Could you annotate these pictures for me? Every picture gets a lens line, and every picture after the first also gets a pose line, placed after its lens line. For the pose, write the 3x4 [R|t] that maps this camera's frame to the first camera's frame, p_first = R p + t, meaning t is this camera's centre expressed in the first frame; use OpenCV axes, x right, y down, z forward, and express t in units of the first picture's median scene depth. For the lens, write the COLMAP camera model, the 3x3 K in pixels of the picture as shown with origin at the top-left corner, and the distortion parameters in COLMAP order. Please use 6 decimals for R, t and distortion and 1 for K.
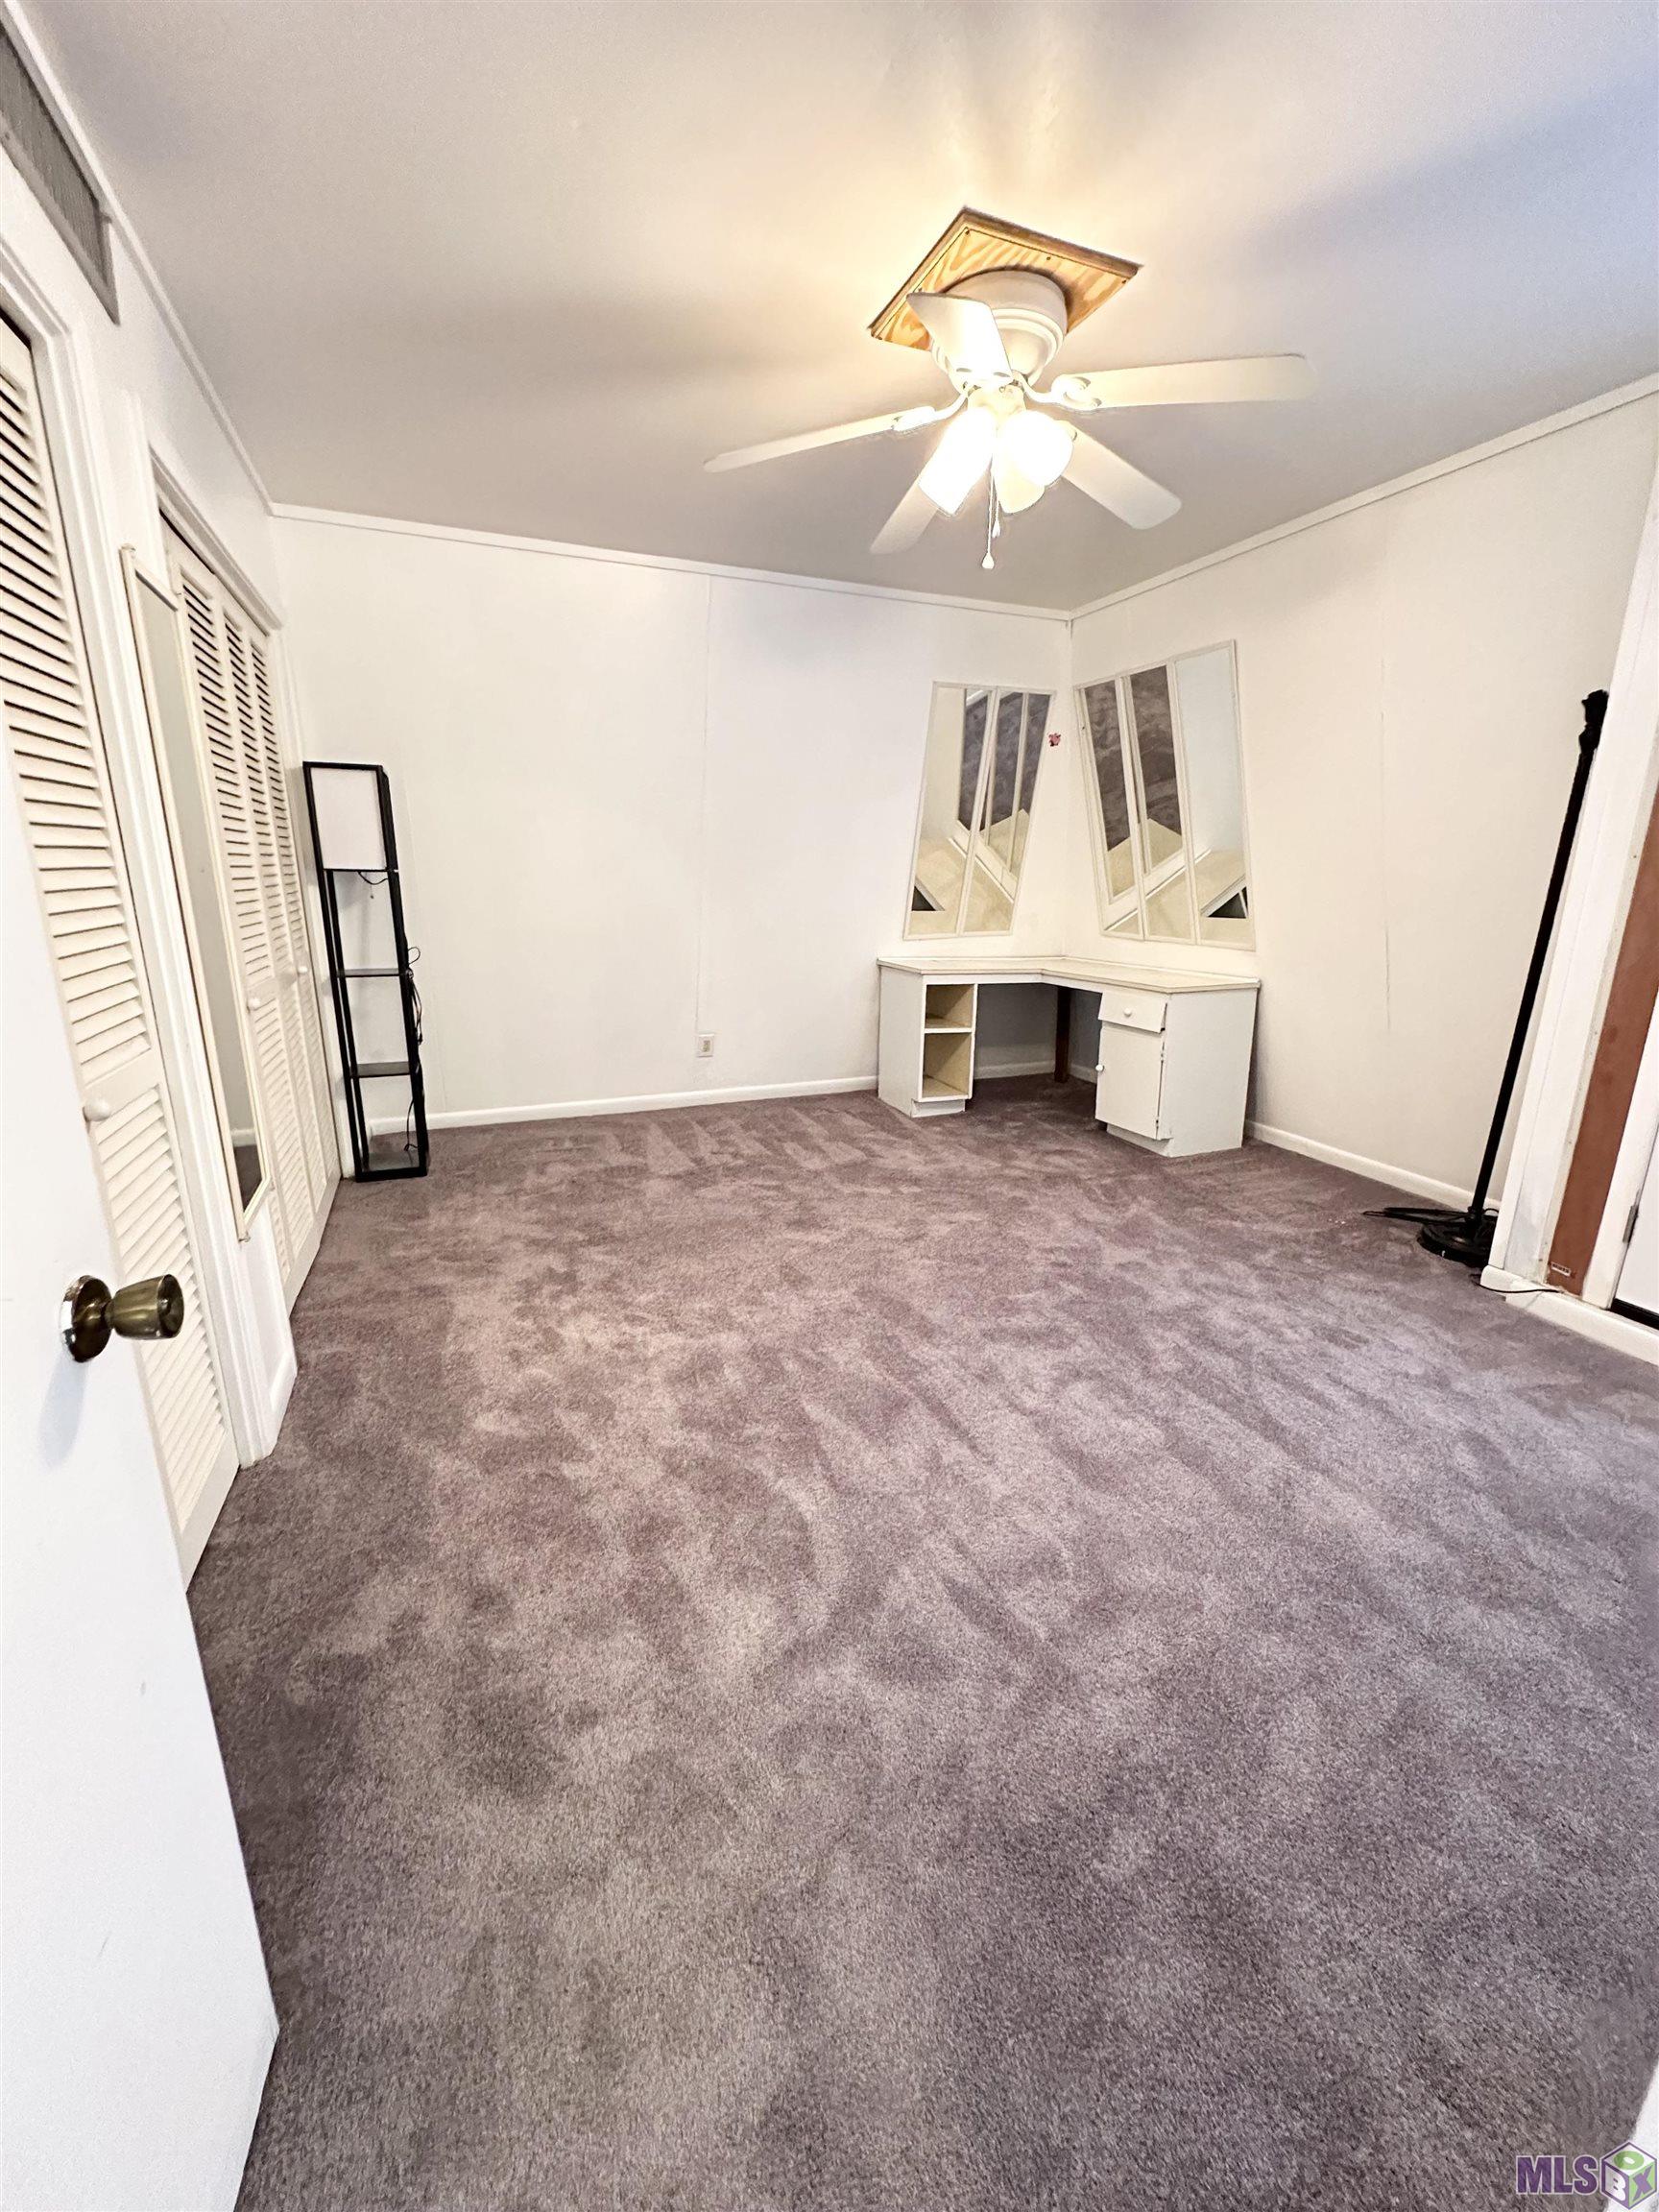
lens RADIAL K [[888.3, 0, 831.5], [0, 888.3, 1116.0], [0, 0, 1]] dist [-0.005877, 0.001214]
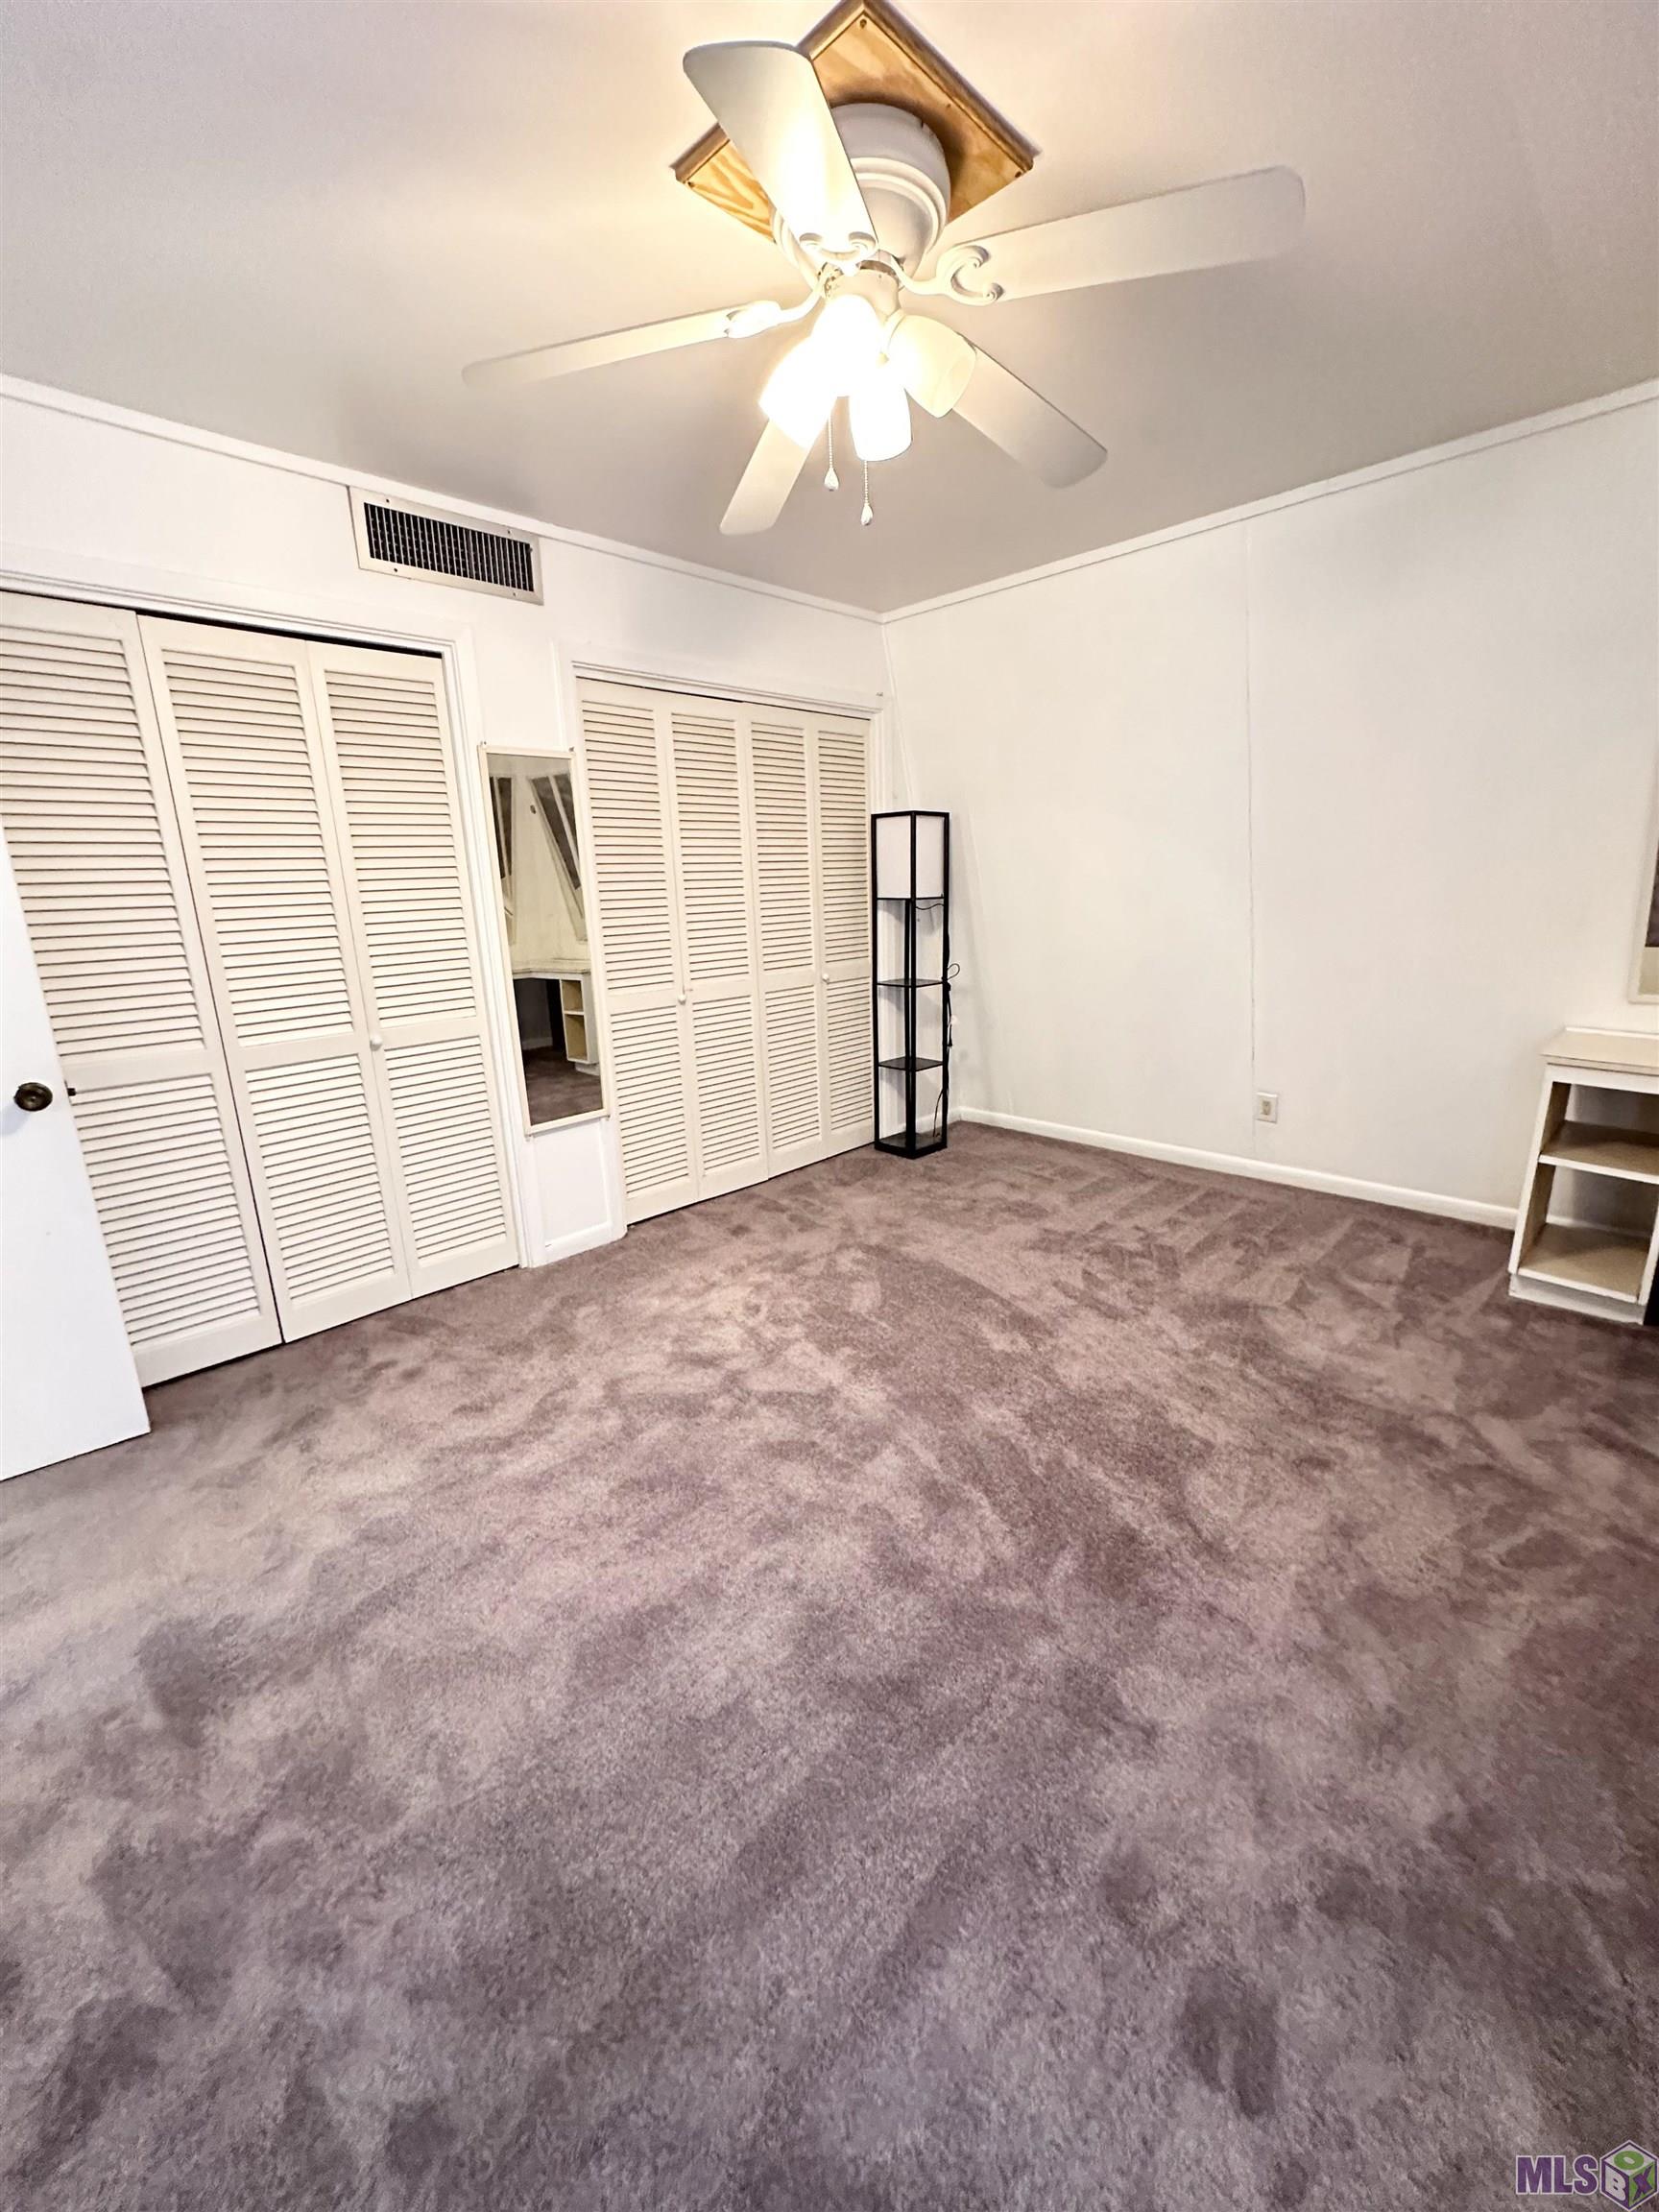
lens RADIAL K [[888.3, 0, 825.1], [0, 888.3, 1091.8], [0, 0, 1]] dist [-0.005877, 0.001214]
pose [[0.384213, 0.192323, -0.902991, 0.520529], [-0.209604, 0.970694, 0.117558, -0.127807], [0.899136, 0.144103, 0.413265, 0.385424]]
